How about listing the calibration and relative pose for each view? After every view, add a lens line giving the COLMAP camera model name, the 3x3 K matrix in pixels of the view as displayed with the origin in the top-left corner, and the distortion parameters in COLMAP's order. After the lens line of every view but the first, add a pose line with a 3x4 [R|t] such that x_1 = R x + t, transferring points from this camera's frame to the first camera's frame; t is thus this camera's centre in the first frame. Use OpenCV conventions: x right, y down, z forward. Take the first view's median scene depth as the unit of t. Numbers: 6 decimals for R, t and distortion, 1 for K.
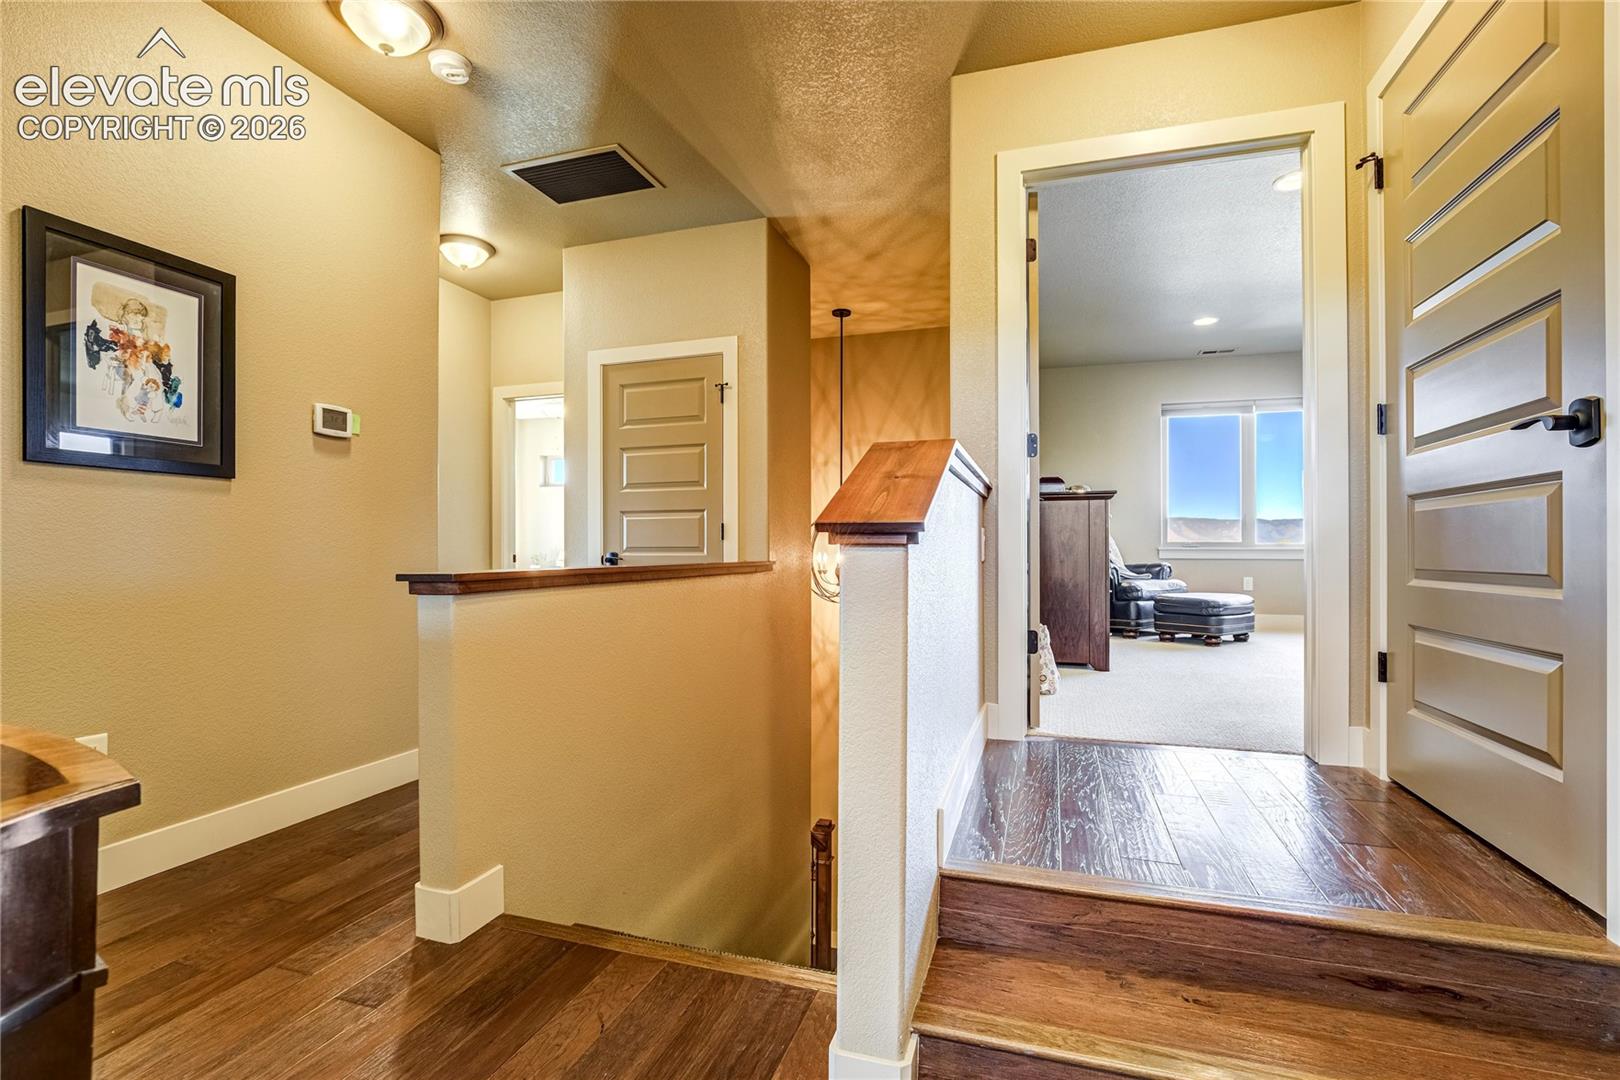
lens RADIAL K [[745.0, 0, 807.3], [0, 745.0, 544.2], [0, 0, 1]] dist [-0.019375, 0.001094]
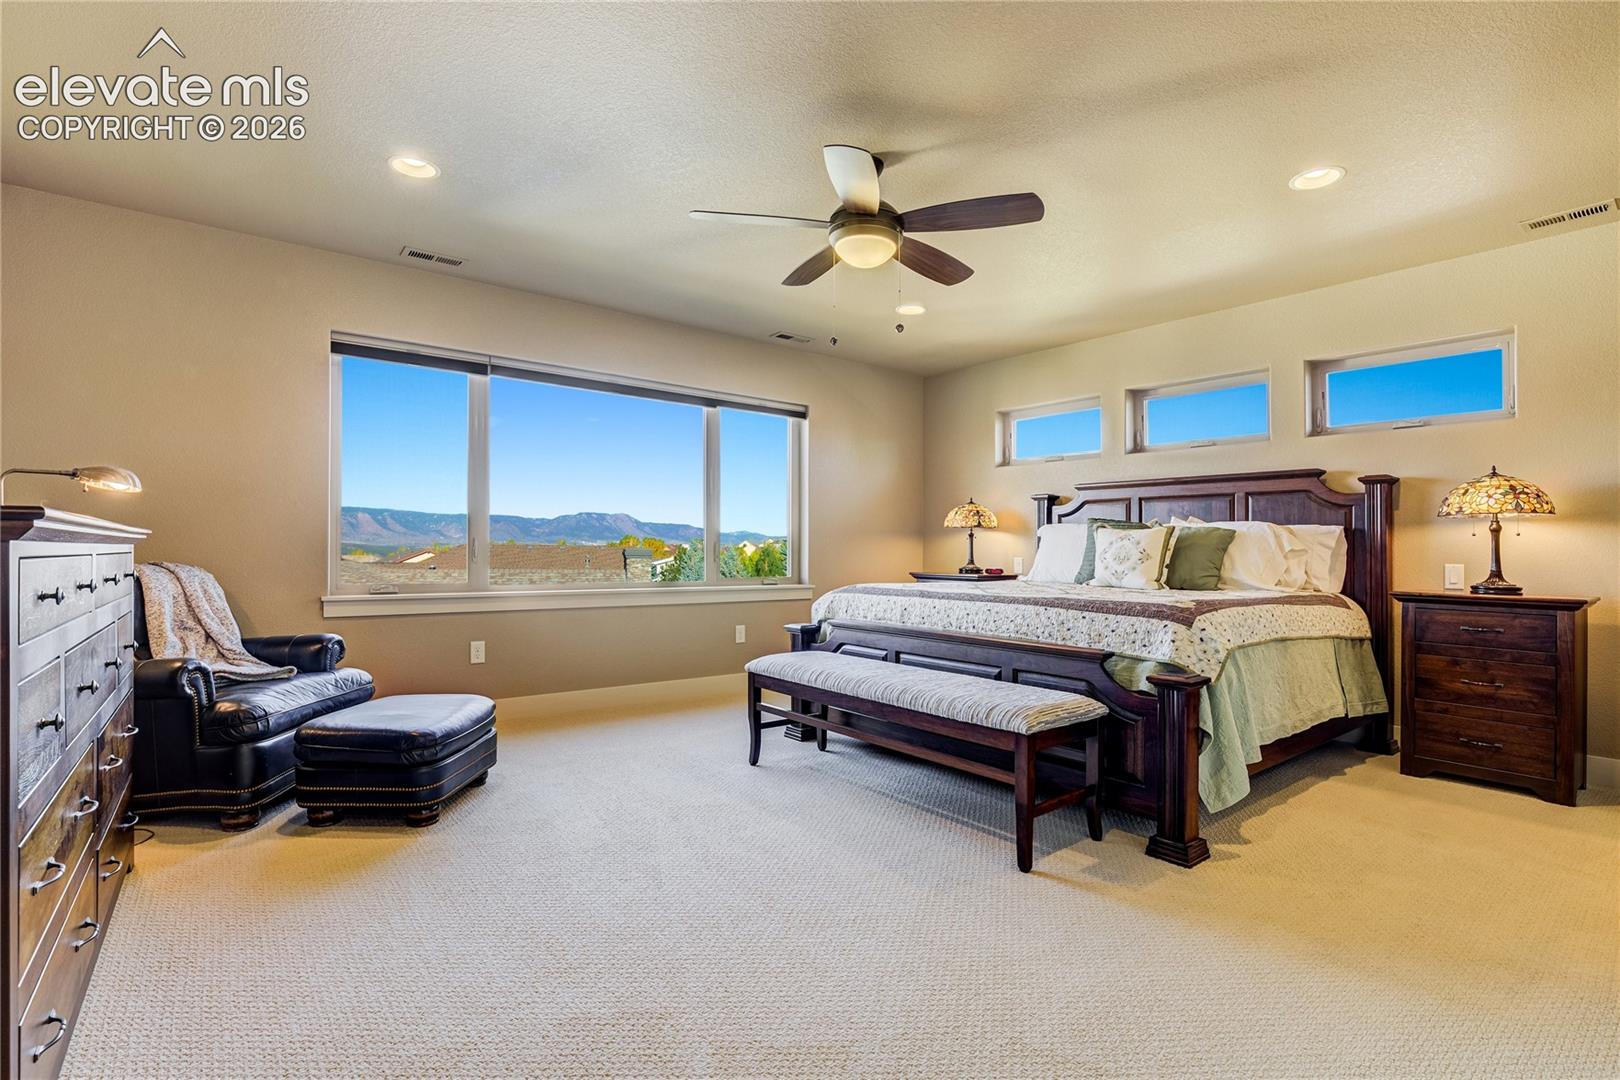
lens RADIAL K [[745.0, 0, 806.7], [0, 745.0, 541.1], [0, 0, 1]] dist [-0.019375, 0.001094]
pose [[0.548290, 0.008842, 0.836242, 0.251508], [-0.007587, 0.999956, -0.005599, -0.045444], [-0.836254, -0.003274, 0.548332, 0.472747]]
